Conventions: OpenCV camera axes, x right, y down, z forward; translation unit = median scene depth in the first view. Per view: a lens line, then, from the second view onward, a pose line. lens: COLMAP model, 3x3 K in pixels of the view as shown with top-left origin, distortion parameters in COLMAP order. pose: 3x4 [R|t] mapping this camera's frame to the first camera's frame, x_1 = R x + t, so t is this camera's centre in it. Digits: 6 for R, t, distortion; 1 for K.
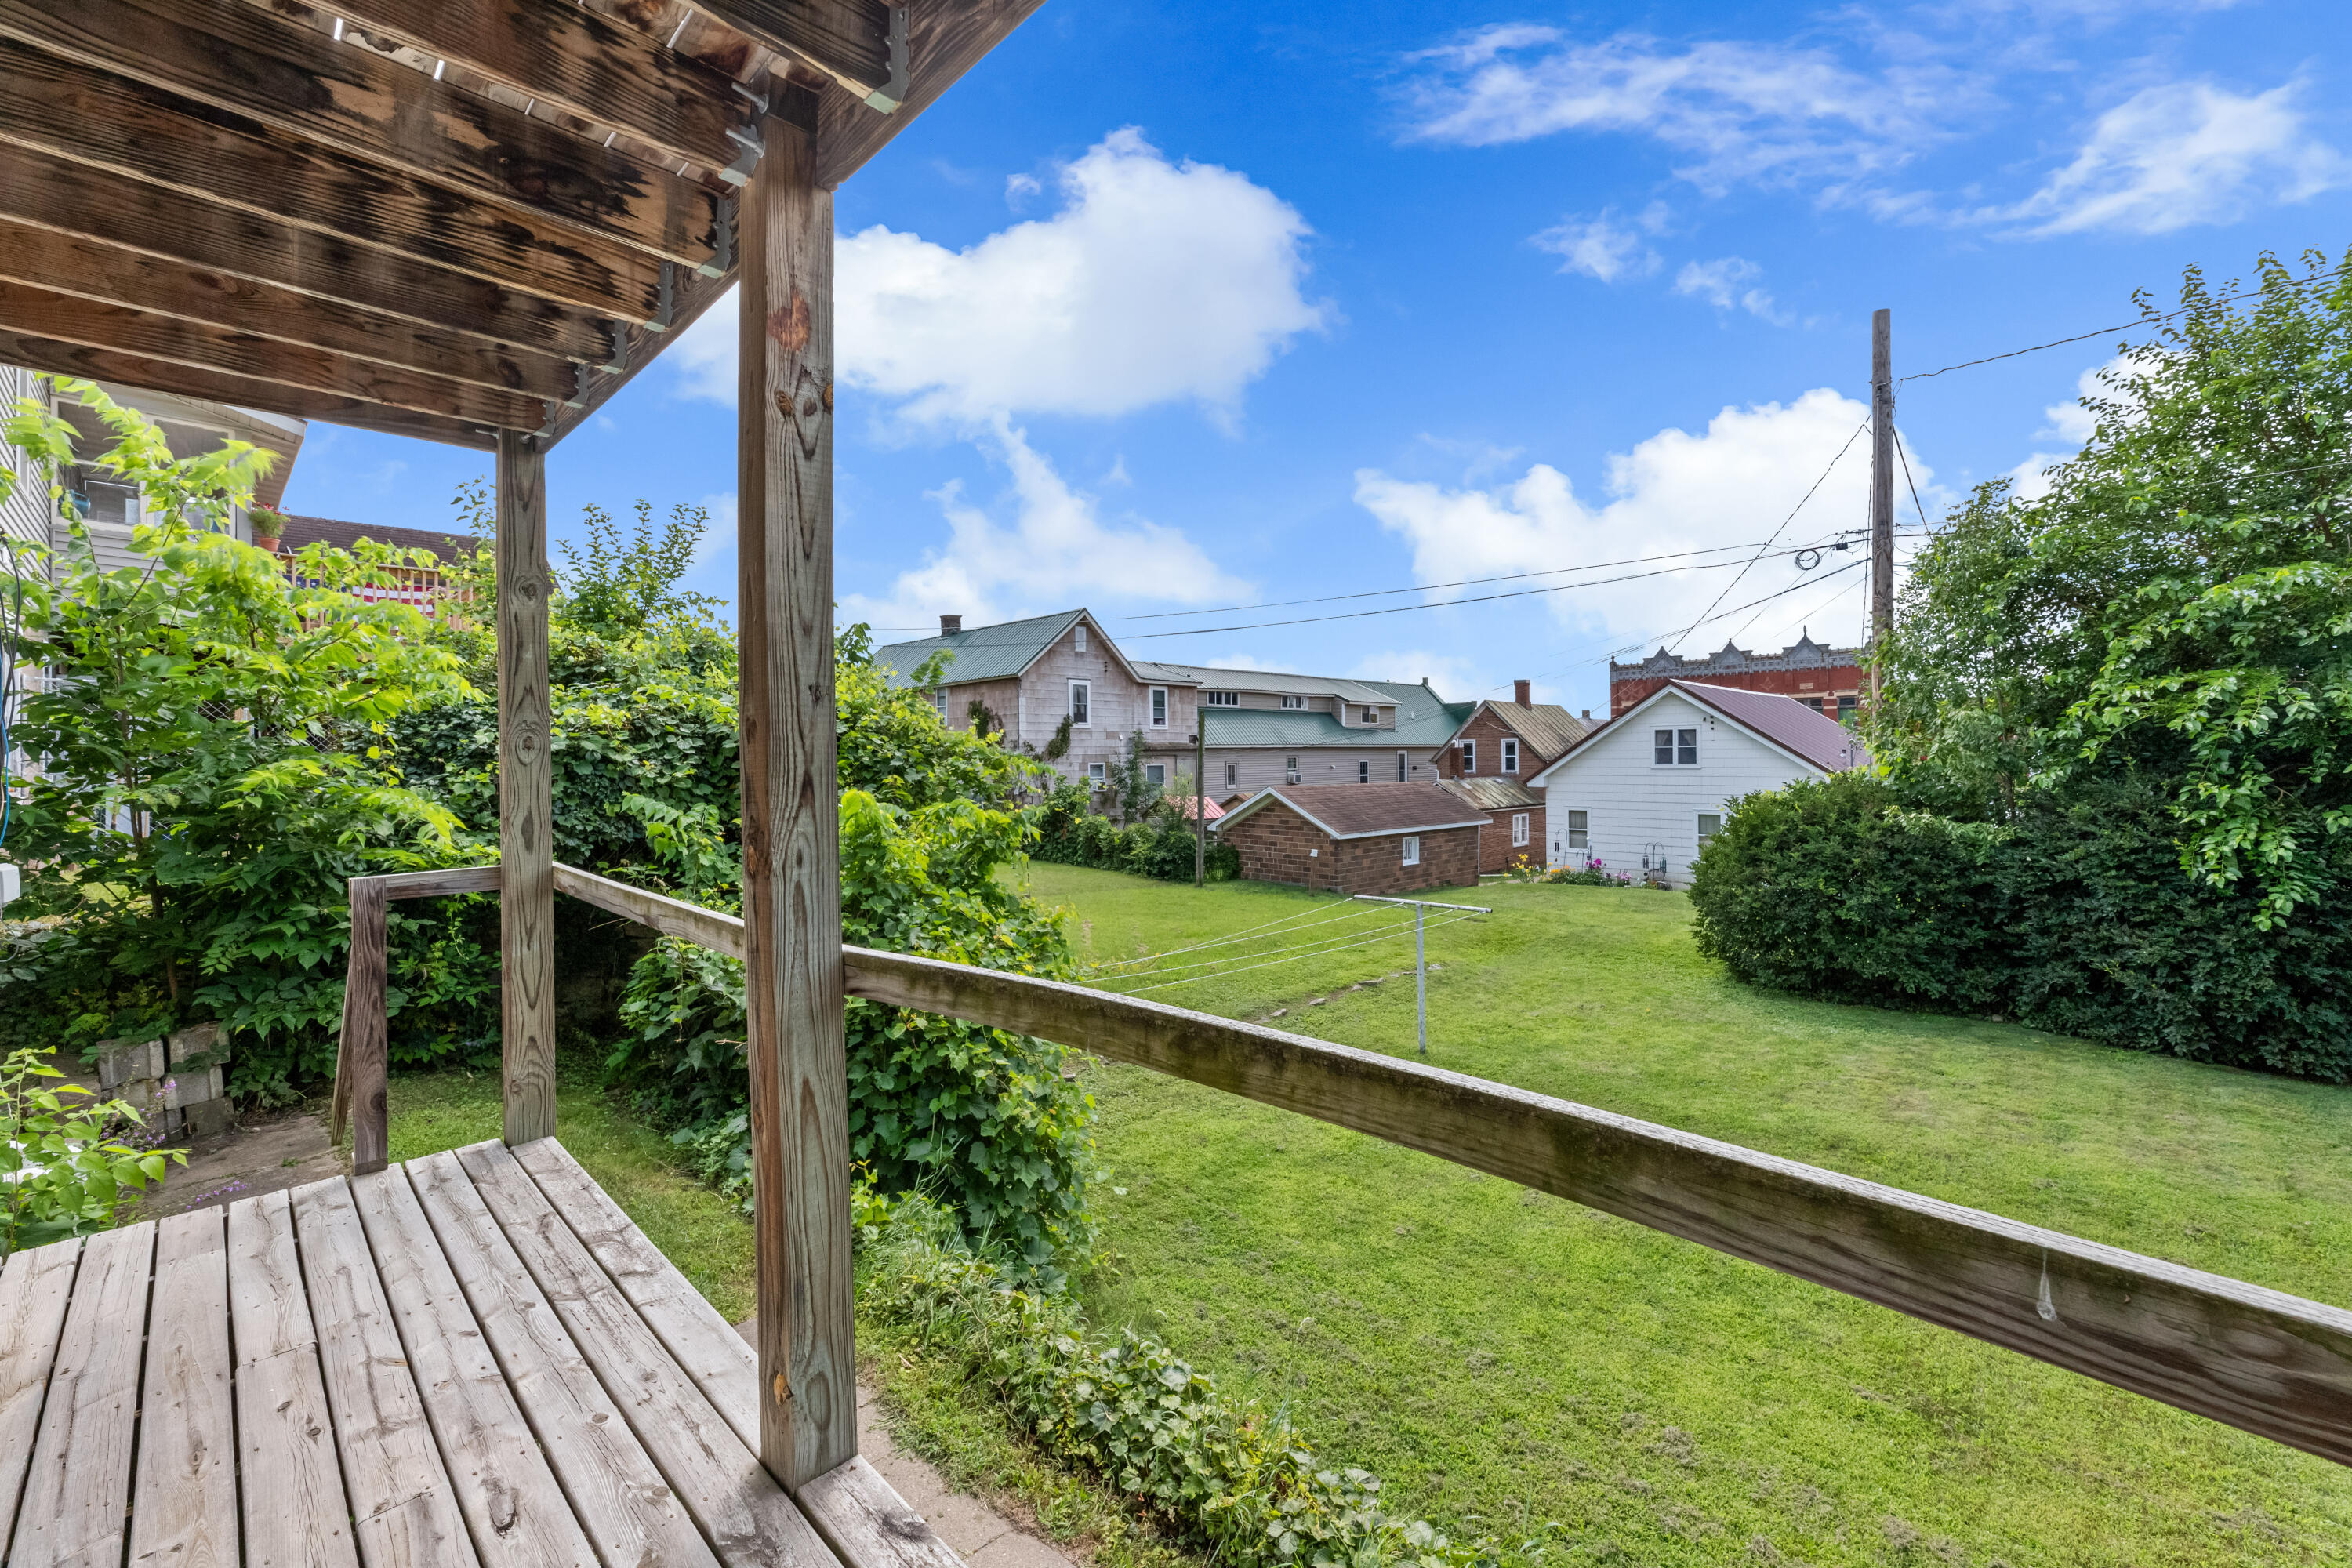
lens RADIAL K [[952.5, 0, 1167.8], [0, 952.5, 753.1], [0, 0, 1]] dist [0.004593, 0.000231]
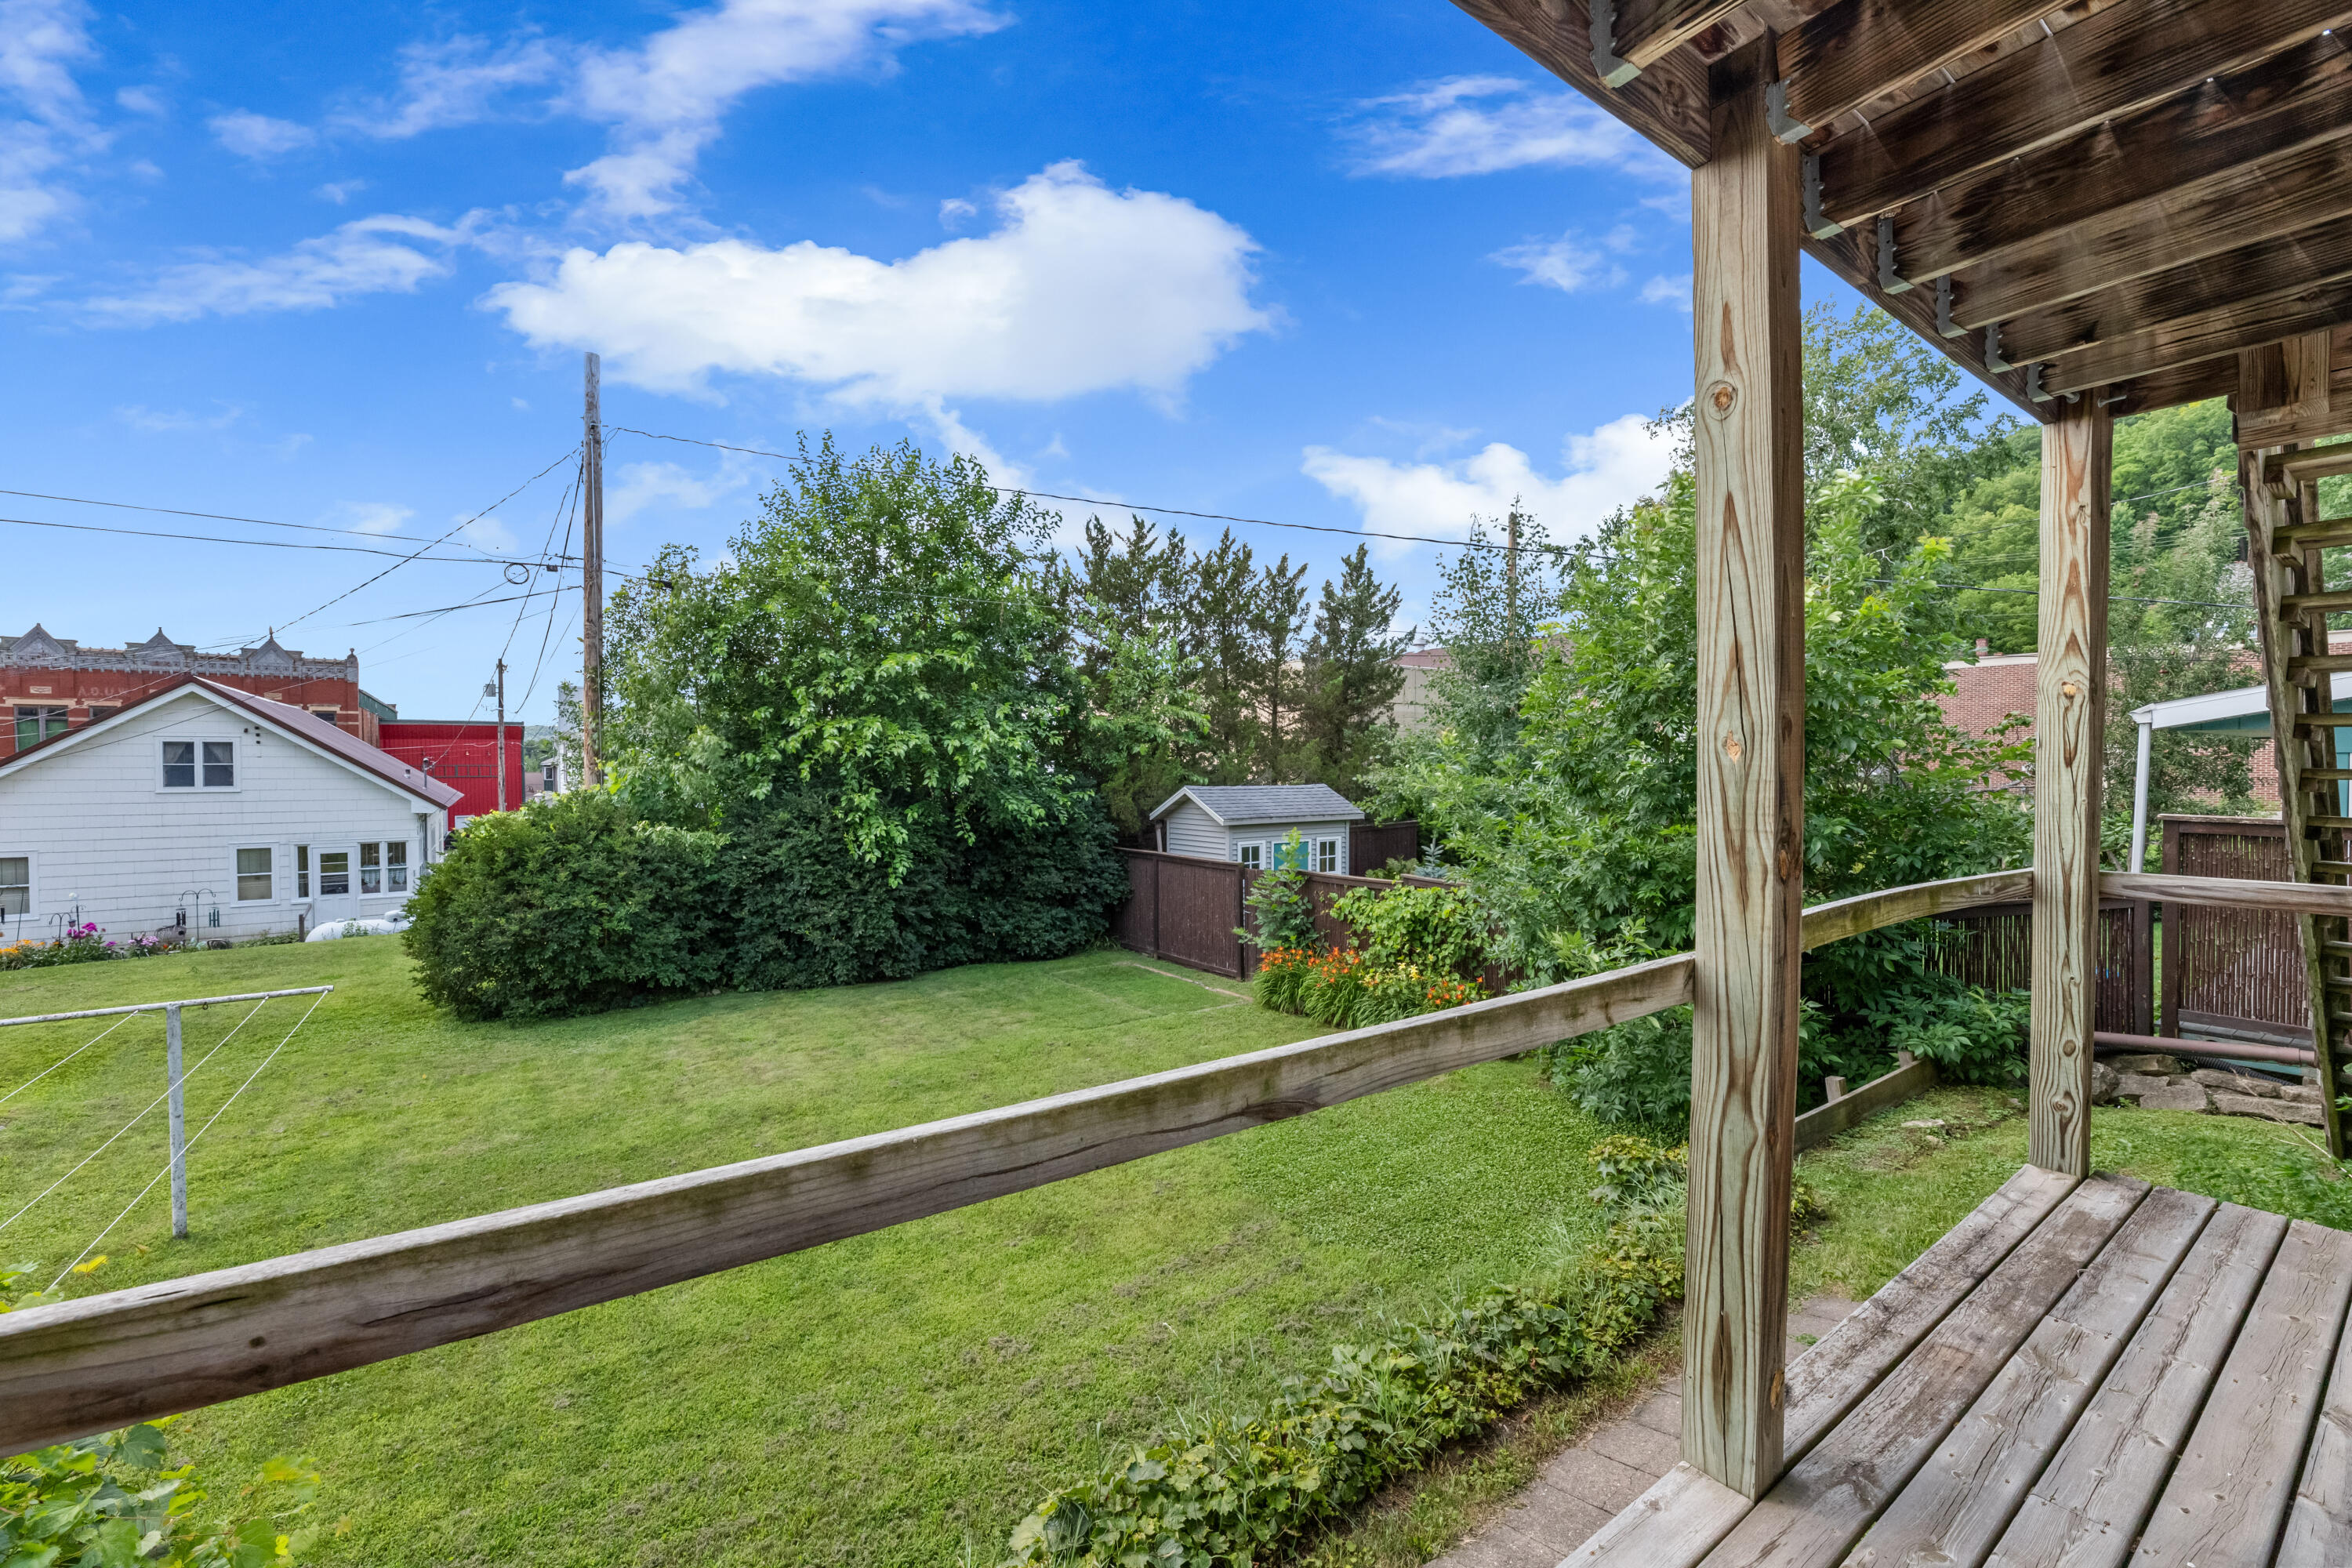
lens RADIAL K [[956.6, 0, 1176.0], [0, 956.6, 784.0], [0, 0, 1]] dist [0.001059, 0.000040]
pose [[0.175937, -0.005441, 0.984386, -0.101724], [-0.003385, 0.999975, 0.006132, 0.002126], [-0.984396, -0.004411, 0.175914, 0.098174]]
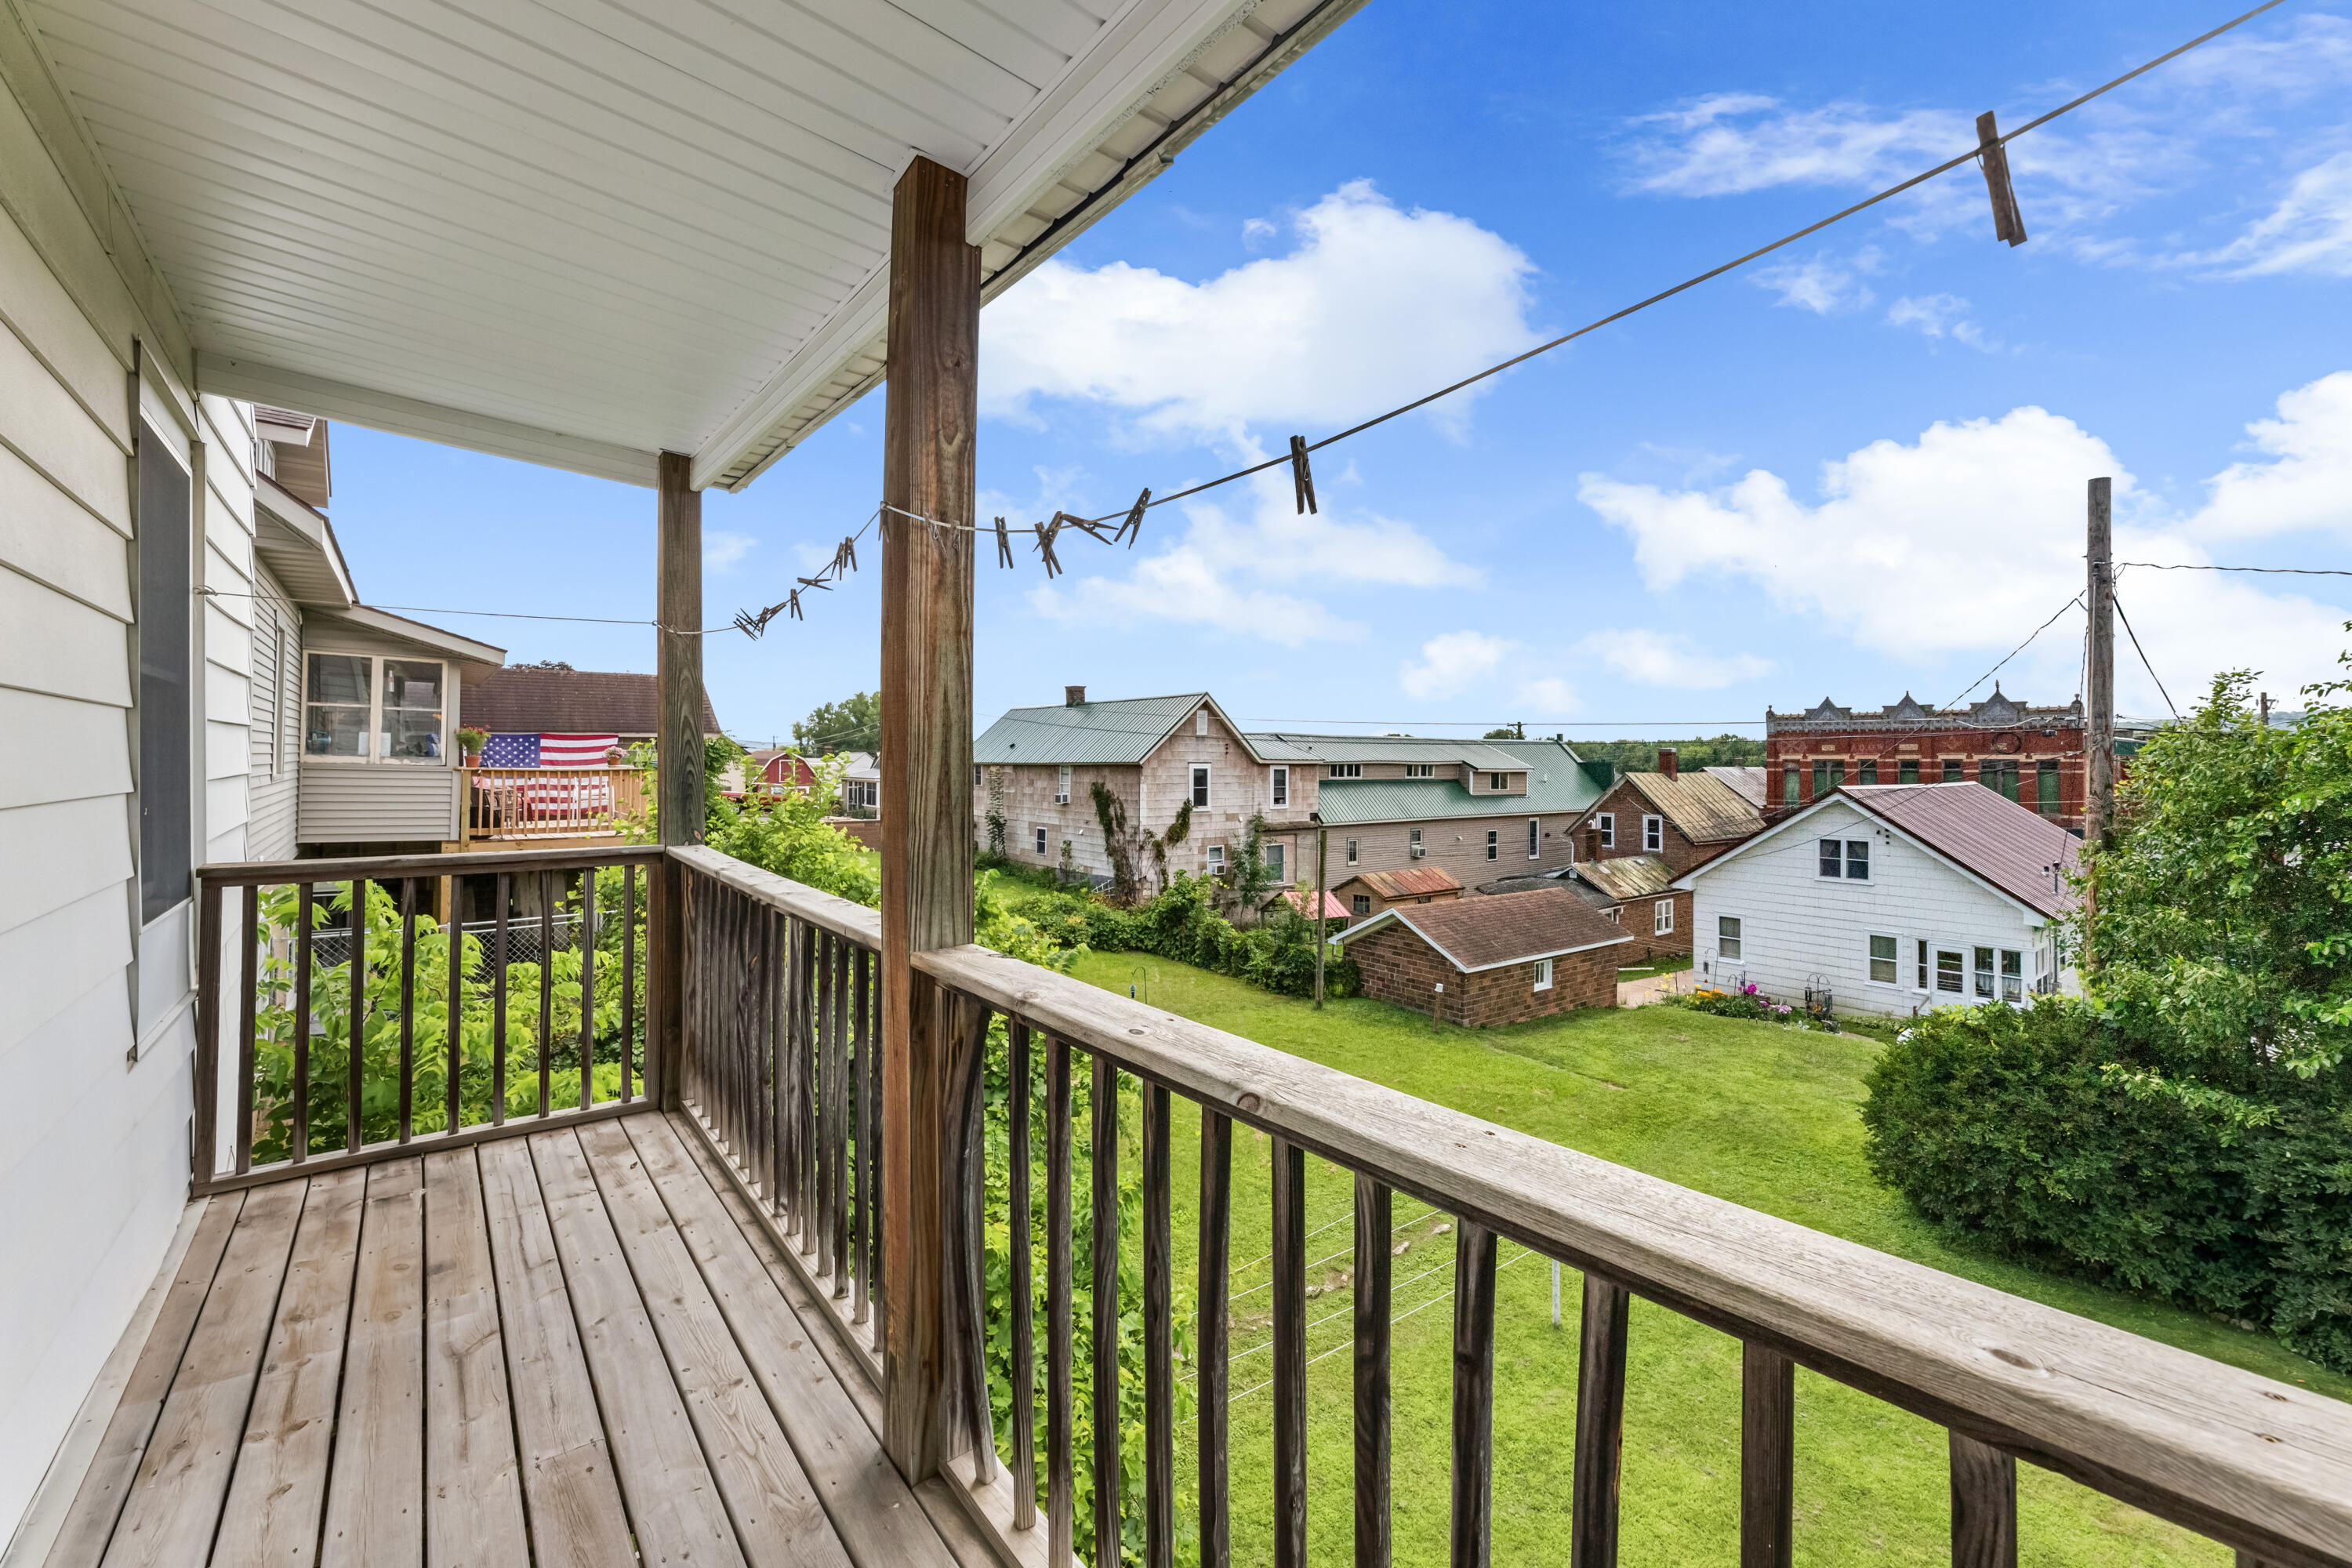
lens RADIAL K [[952.5, 0, 1167.8], [0, 952.5, 753.1], [0, 0, 1]] dist [0.004593, 0.000231]
pose [[0.992095, 0.014972, -0.124593, -0.002412], [-0.016463, 0.999805, -0.010949, -0.099493], [0.124405, 0.012913, 0.992147, 0.002285]]
